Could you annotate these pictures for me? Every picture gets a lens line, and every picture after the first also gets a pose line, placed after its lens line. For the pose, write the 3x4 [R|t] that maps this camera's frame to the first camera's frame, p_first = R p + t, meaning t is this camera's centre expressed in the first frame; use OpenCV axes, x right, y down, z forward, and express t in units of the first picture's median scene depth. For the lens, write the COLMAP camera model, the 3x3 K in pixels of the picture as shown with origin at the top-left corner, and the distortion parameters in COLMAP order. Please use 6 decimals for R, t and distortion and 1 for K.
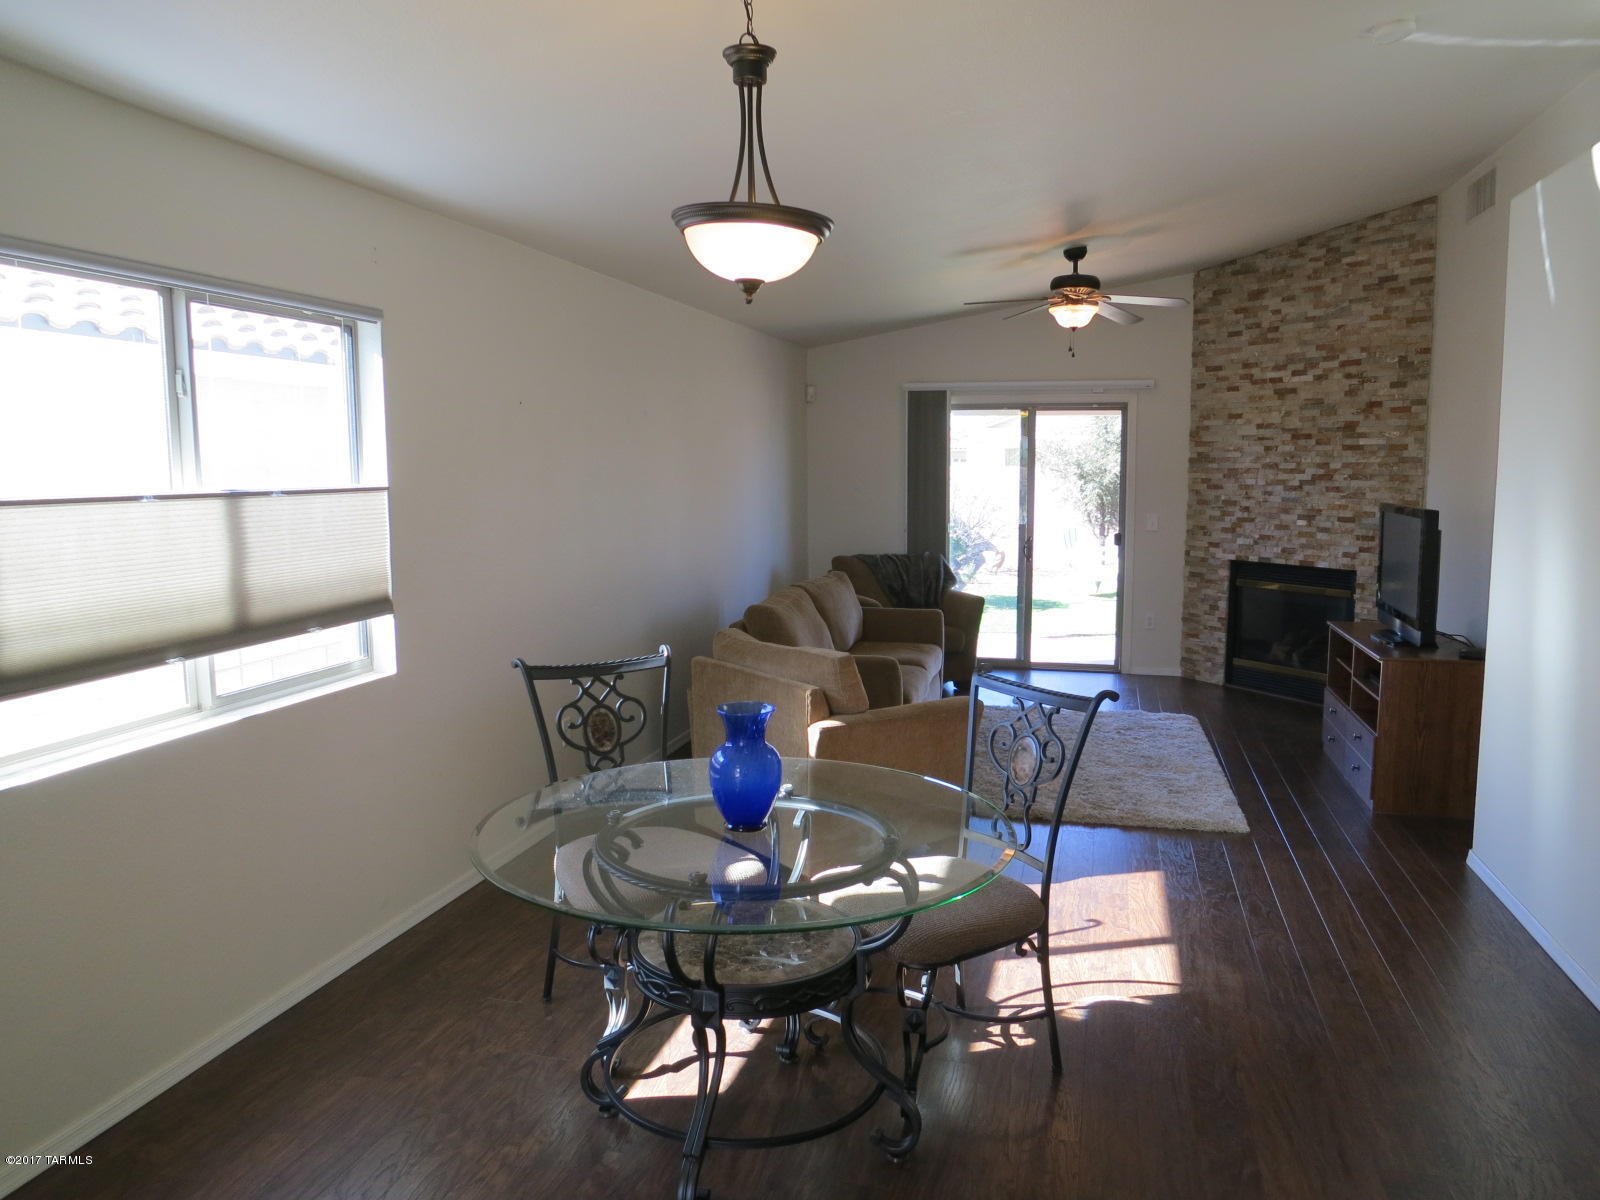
lens RADIAL K [[1155.1, 0, 794.0], [0, 1155.1, 601.0], [0, 0, 1]] dist [-0.040231, 0.008203]
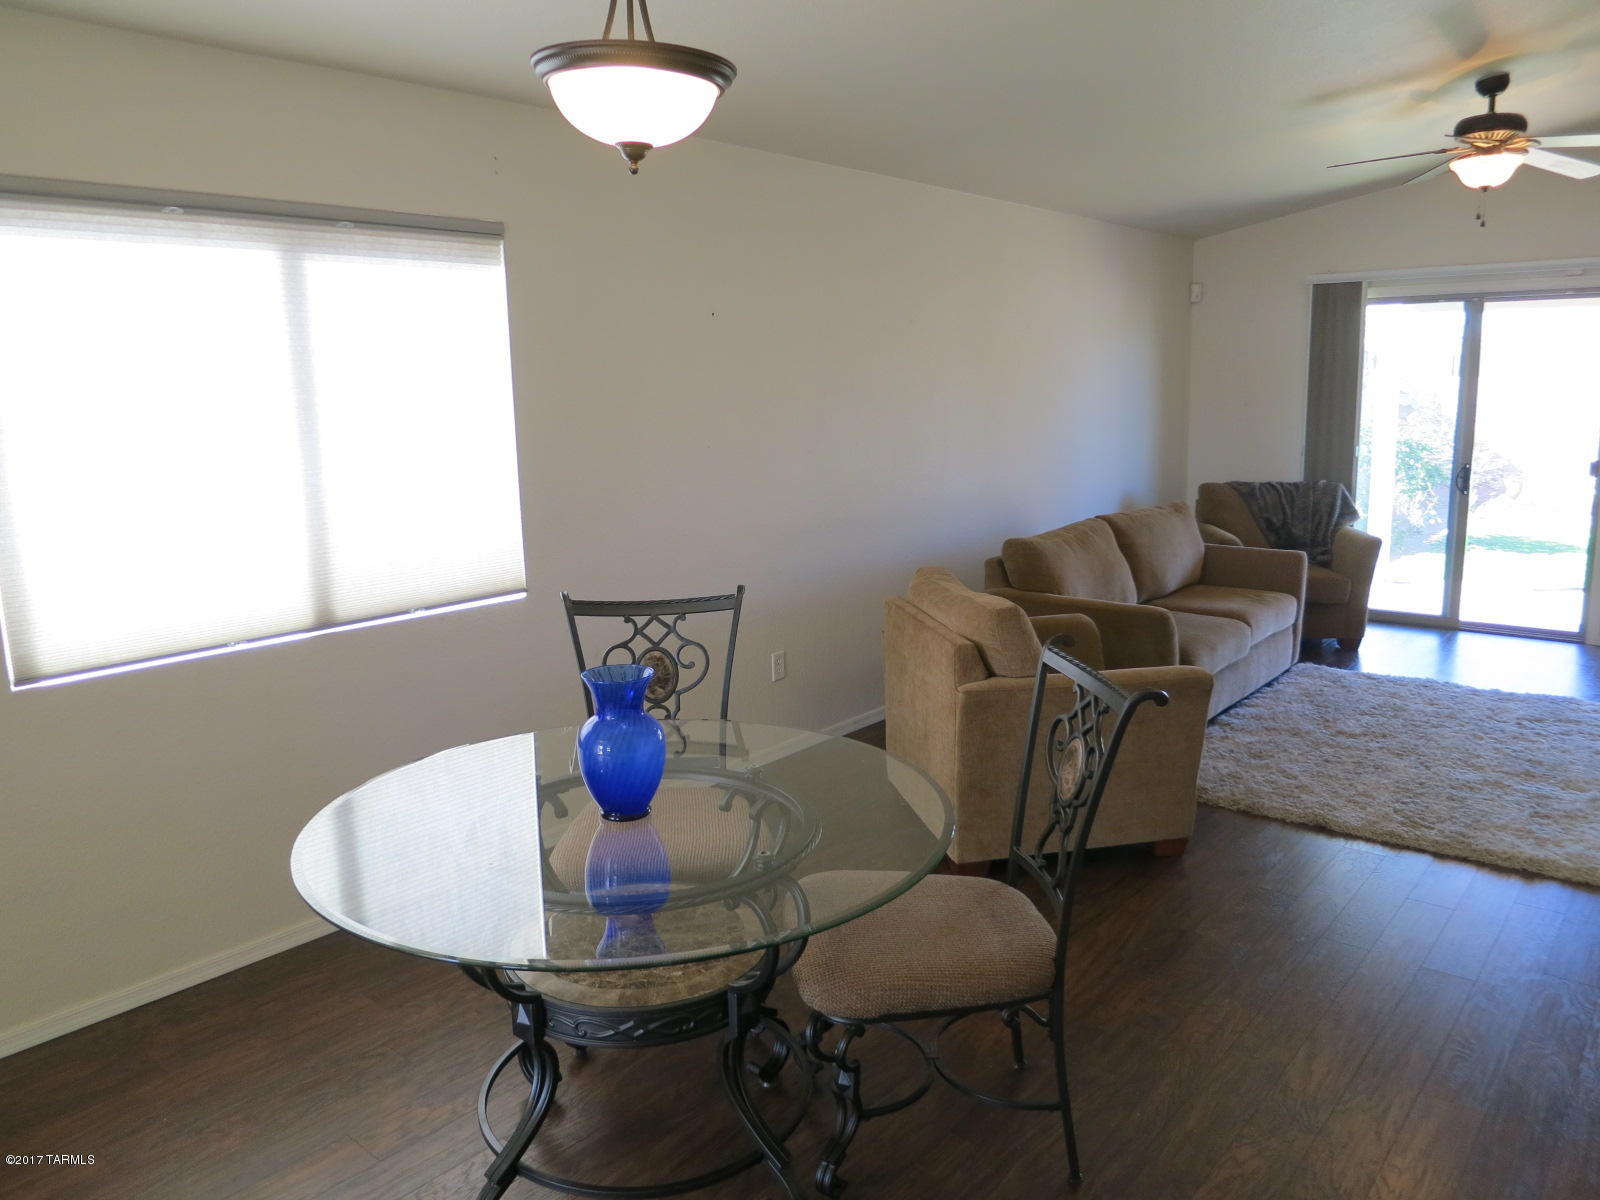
lens RADIAL K [[1155.1, 0, 798.8], [0, 1155.1, 598.6], [0, 0, 1]] dist [-0.040231, 0.008203]
pose [[0.904220, 0.061571, -0.422605, 0.146529], [-0.032194, 0.996564, 0.076309, -0.009622], [0.425851, -0.055395, 0.903096, 0.107497]]
